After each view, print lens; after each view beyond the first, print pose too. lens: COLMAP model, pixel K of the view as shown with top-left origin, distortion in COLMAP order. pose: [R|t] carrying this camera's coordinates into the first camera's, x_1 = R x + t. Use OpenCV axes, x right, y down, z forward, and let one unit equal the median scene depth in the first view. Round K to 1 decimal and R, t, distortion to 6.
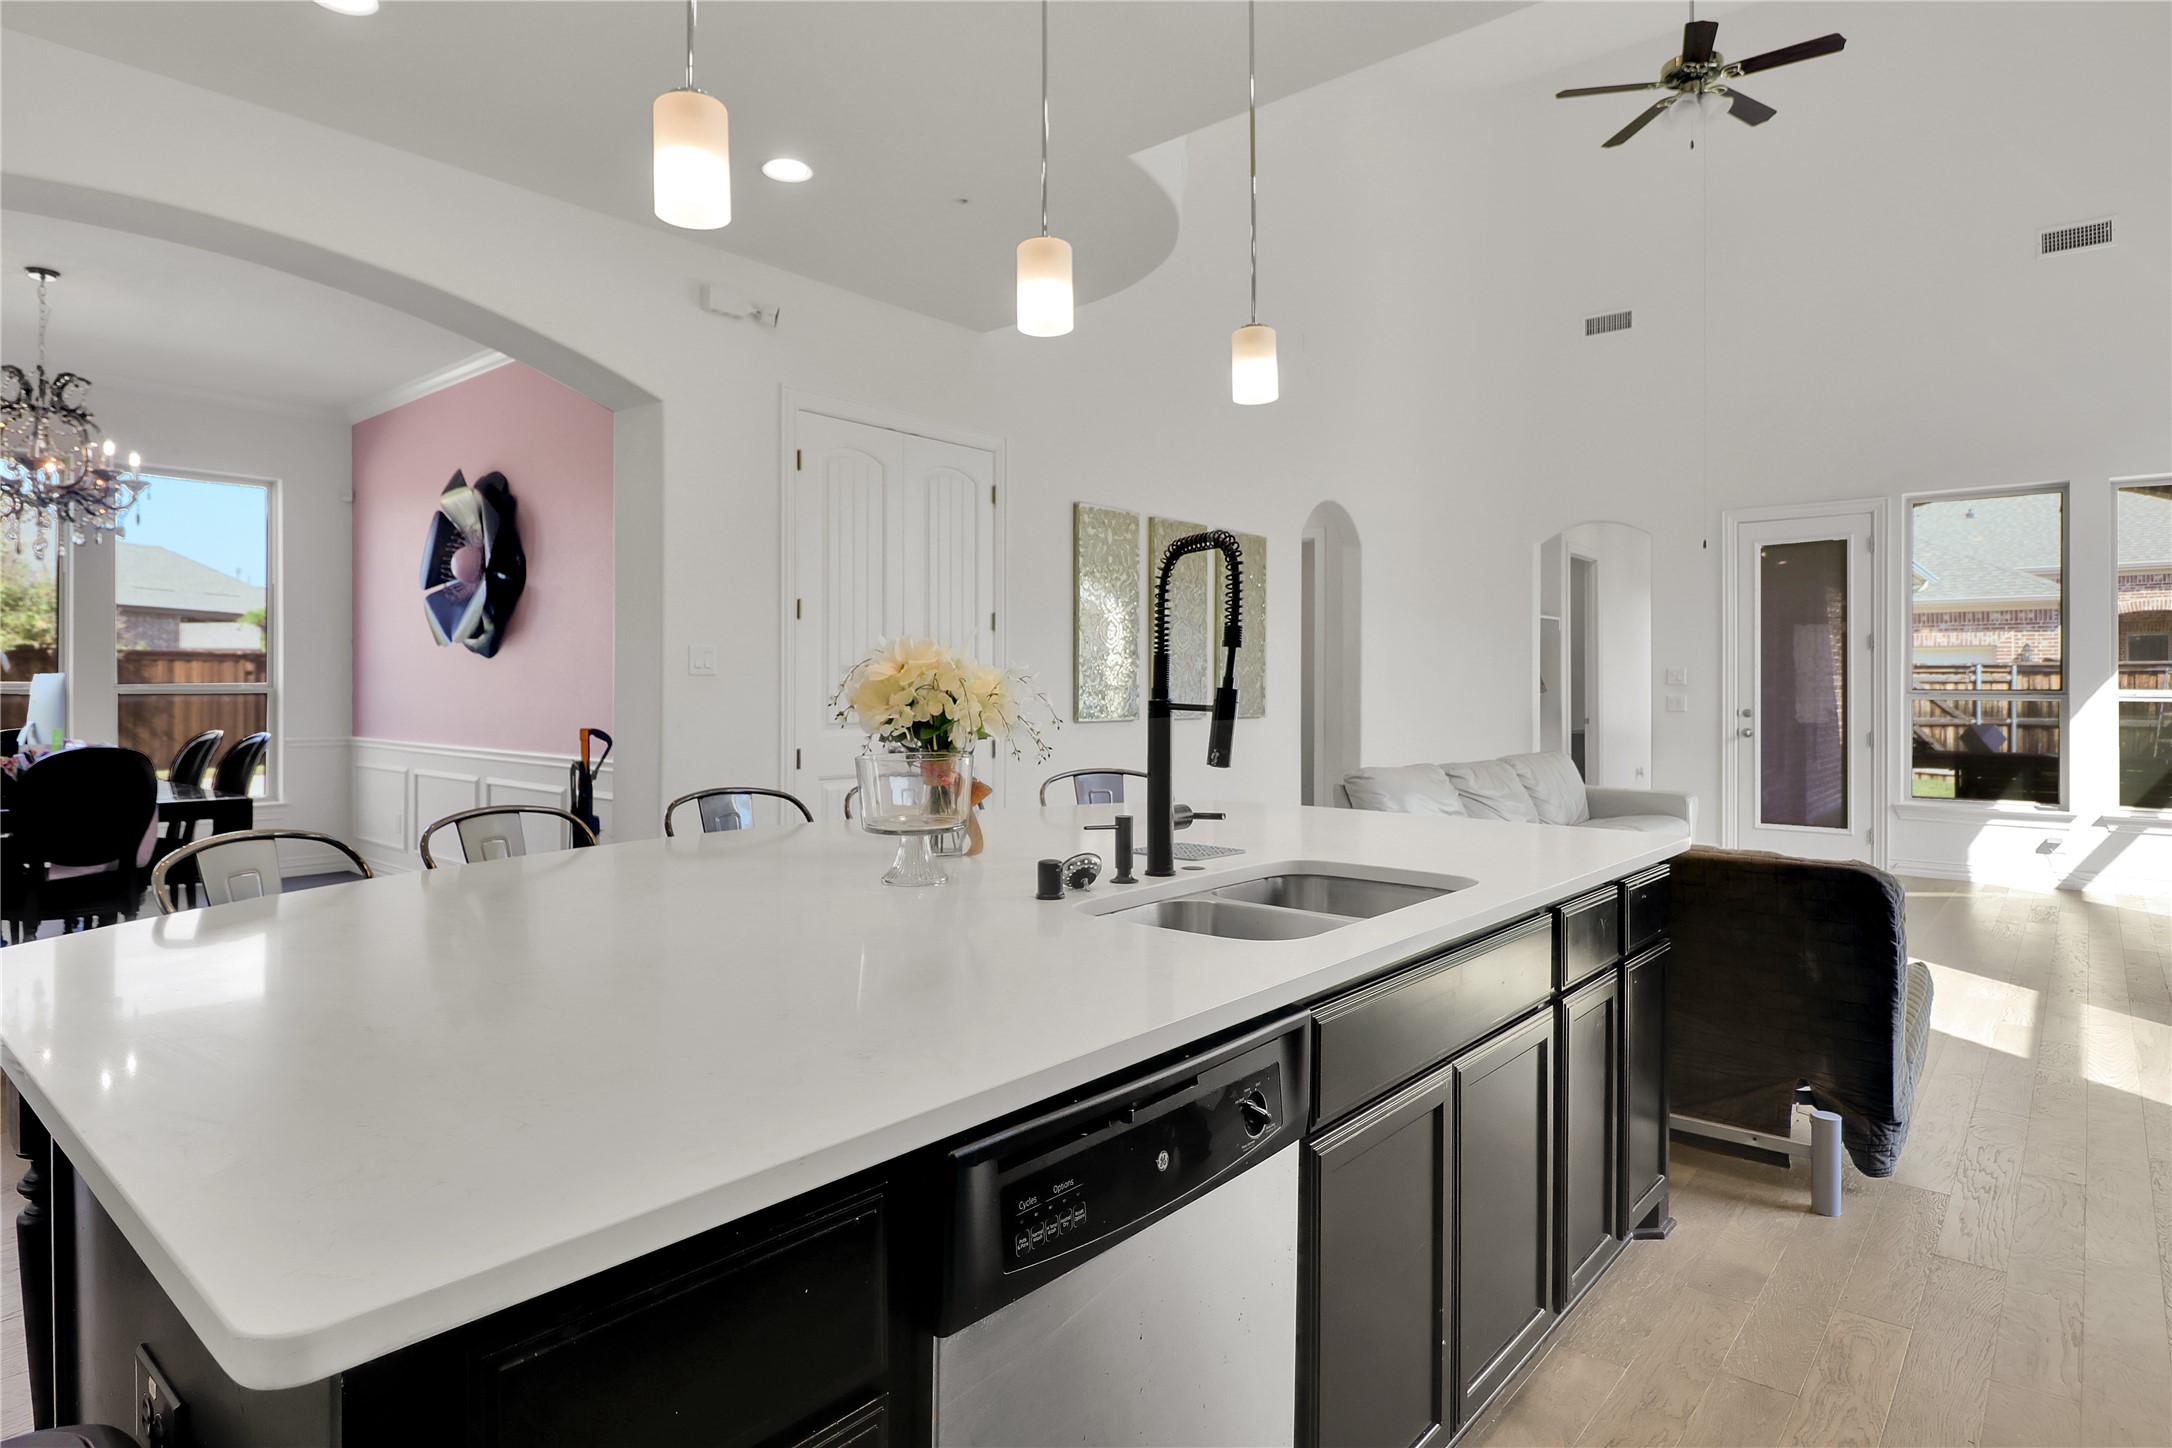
lens RADIAL K [[1185.9, 0, 1033.3], [0, 1185.9, 689.0], [0, 0, 1]] dist [-0.005879, -0.007594]
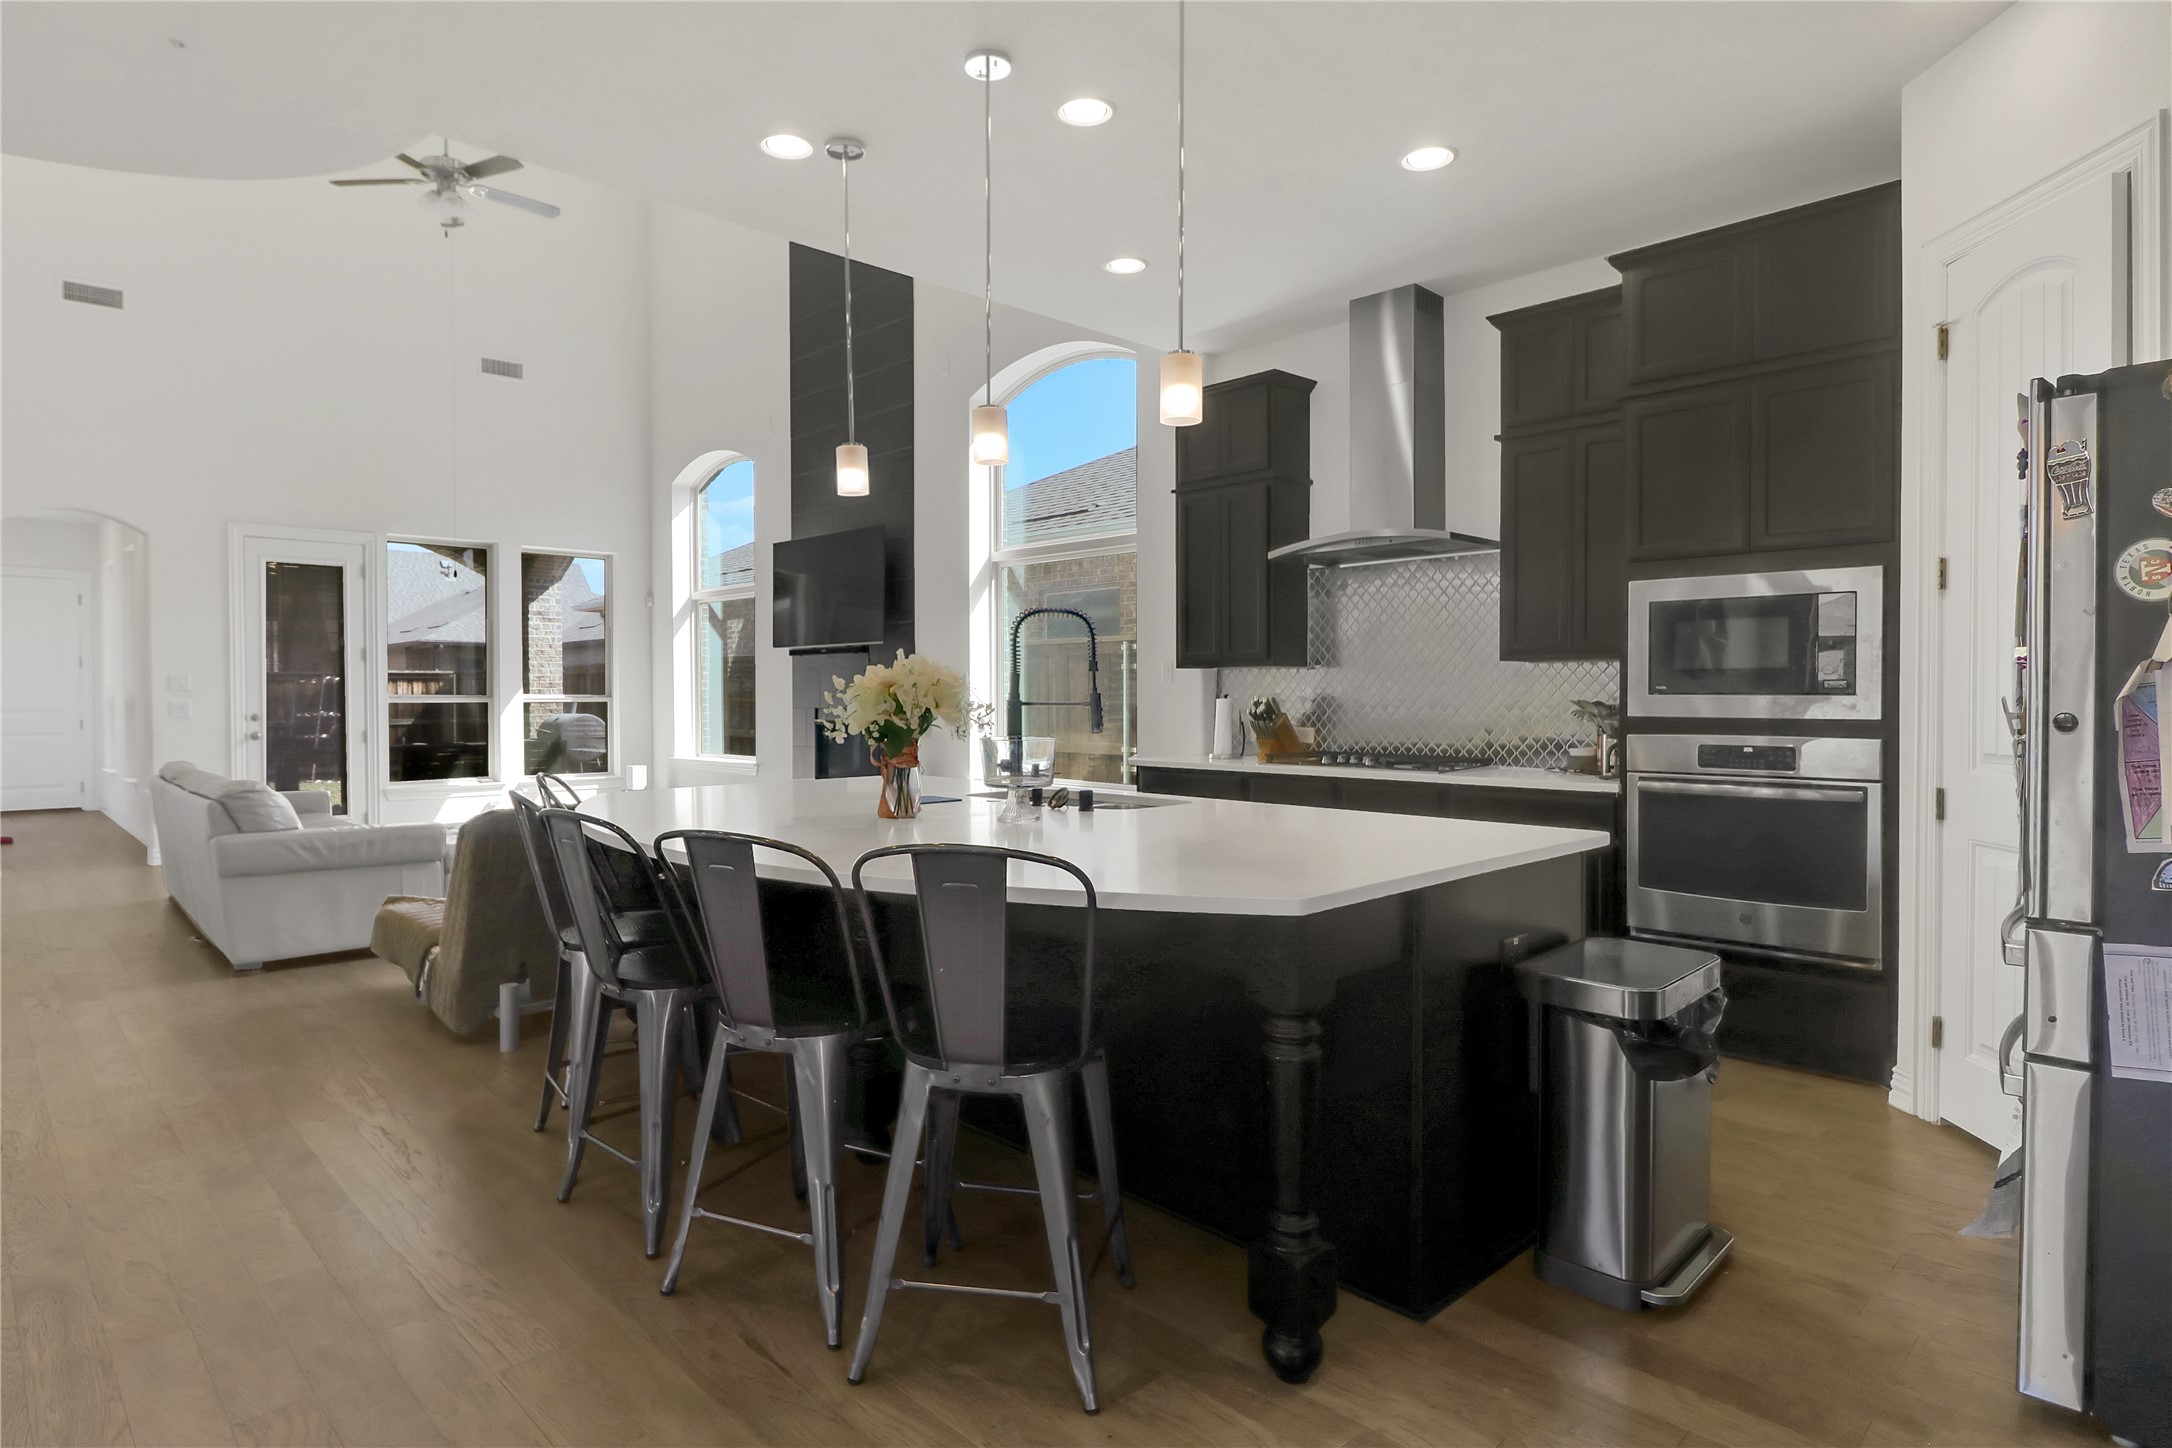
lens RADIAL K [[1182.9, 0, 1057.3], [0, 1182.9, 693.2], [0, 0, 1]] dist [0.002943, -0.015563]
pose [[0.072520, -0.001058, 0.997366, -1.198358], [0.002177, 0.999997, 0.000903, -0.001253], [-0.997365, 0.002106, 0.072522, 0.625034]]
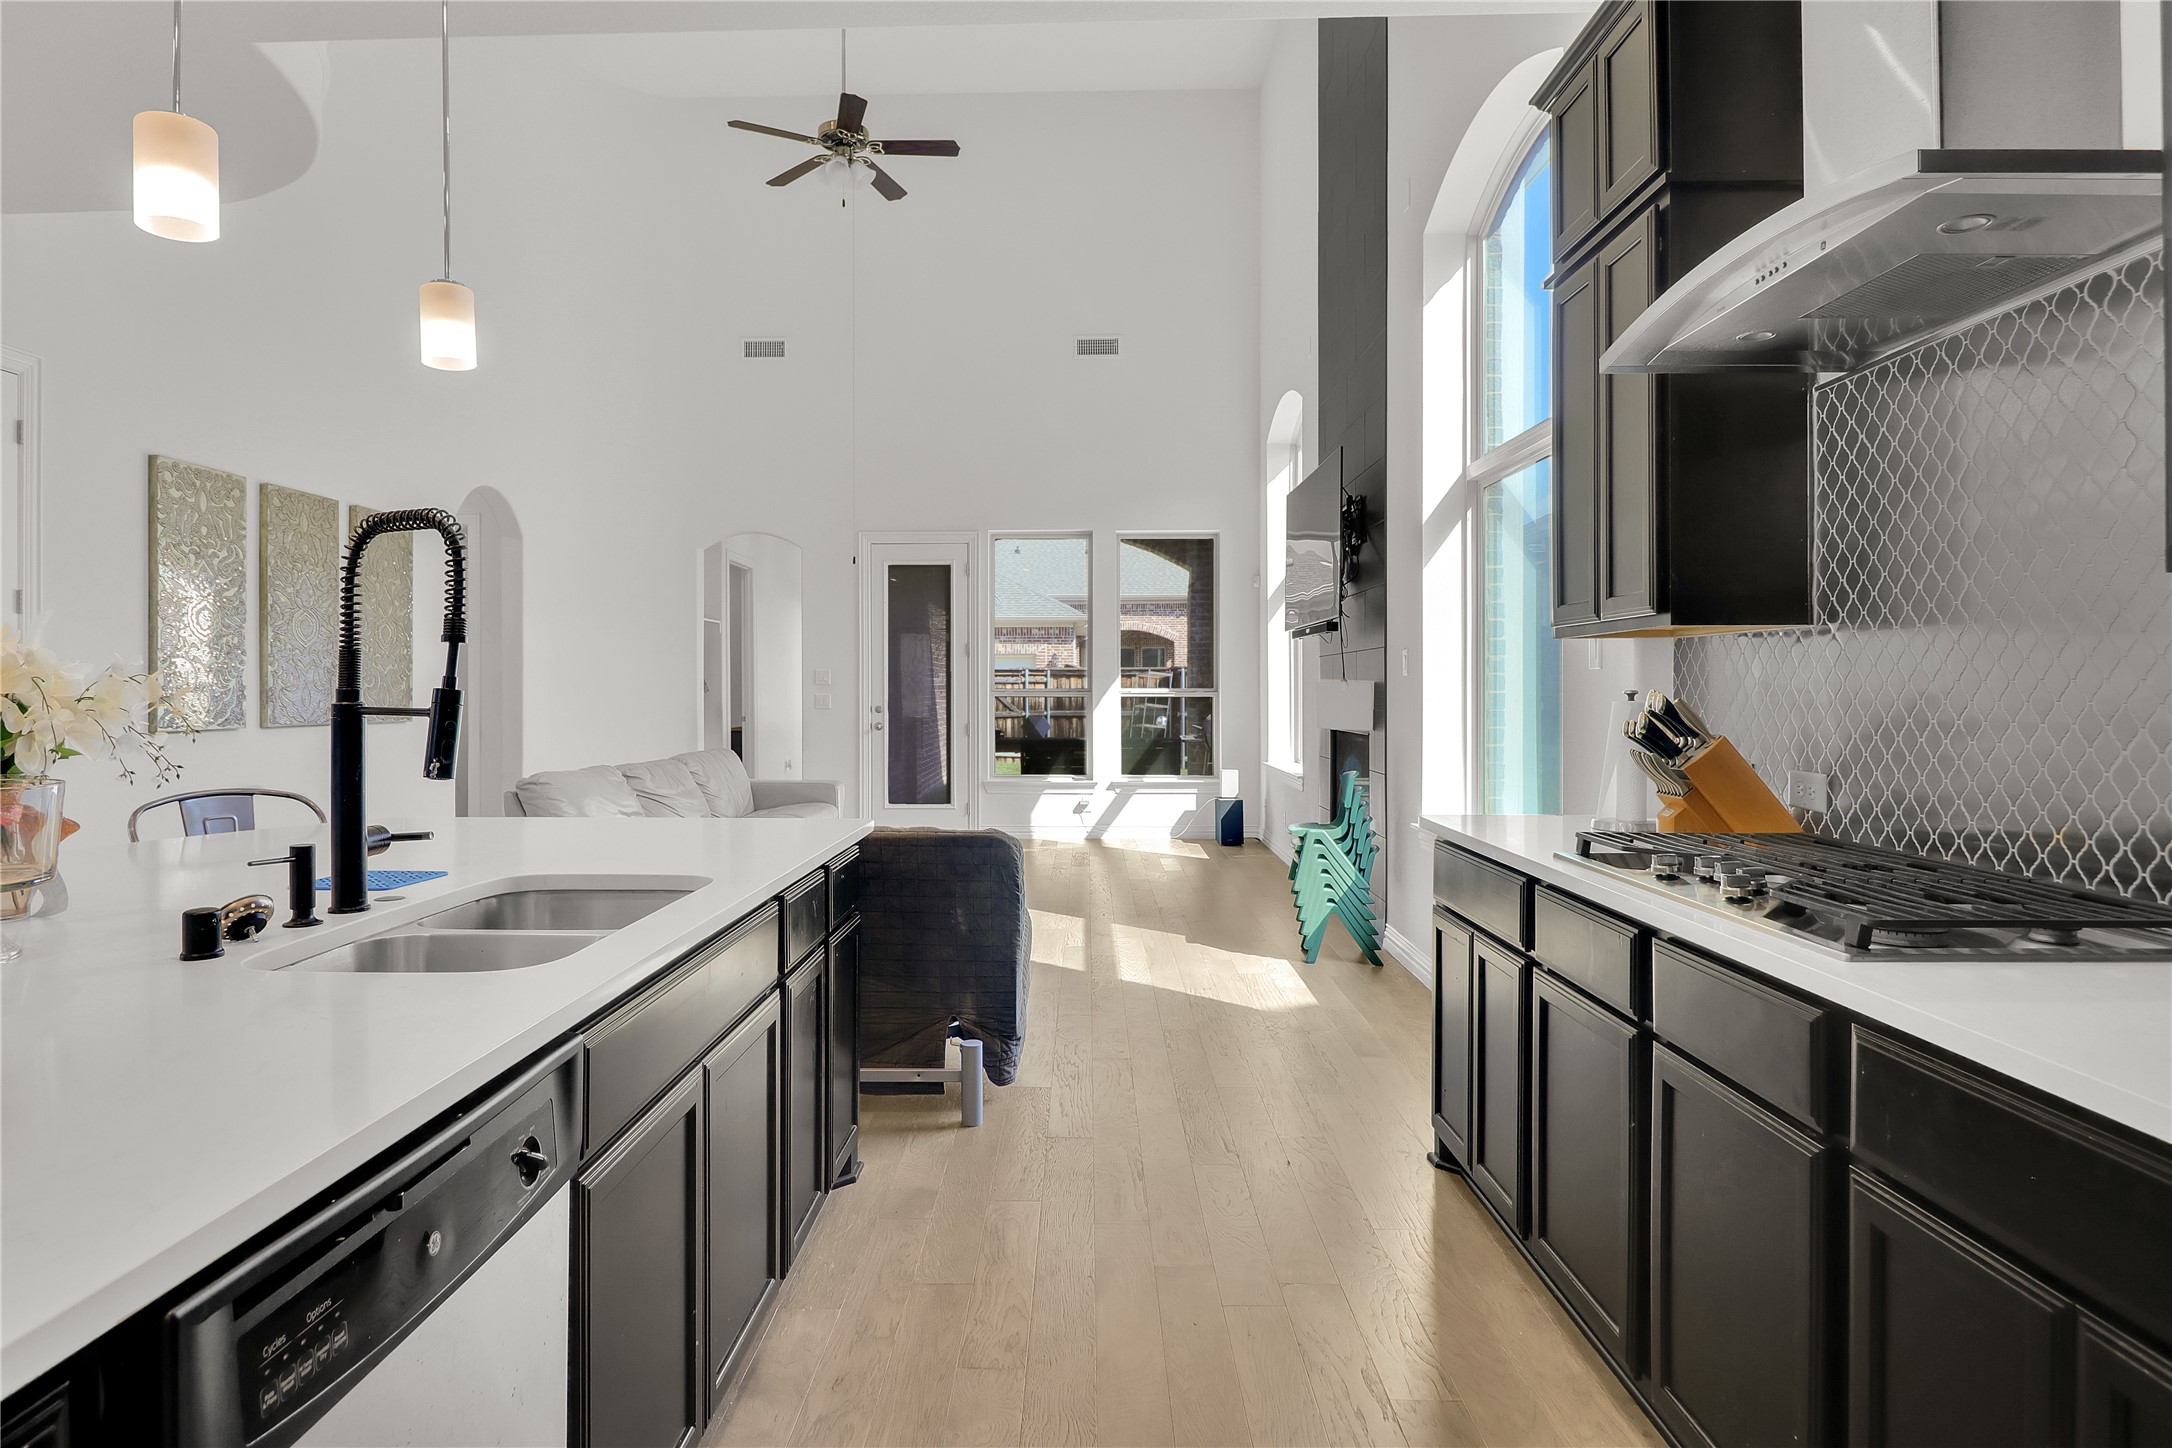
lens RADIAL K [[1182.9, 0, 1057.3], [0, 1182.9, 693.2], [0, 0, 1]] dist [0.002943, -0.015563]
pose [[0.759976, -0.005295, 0.649930, -0.041974], [0.003214, 0.999985, 0.004389, -0.000001], [-0.649943, -0.001247, 0.759982, 0.026452]]
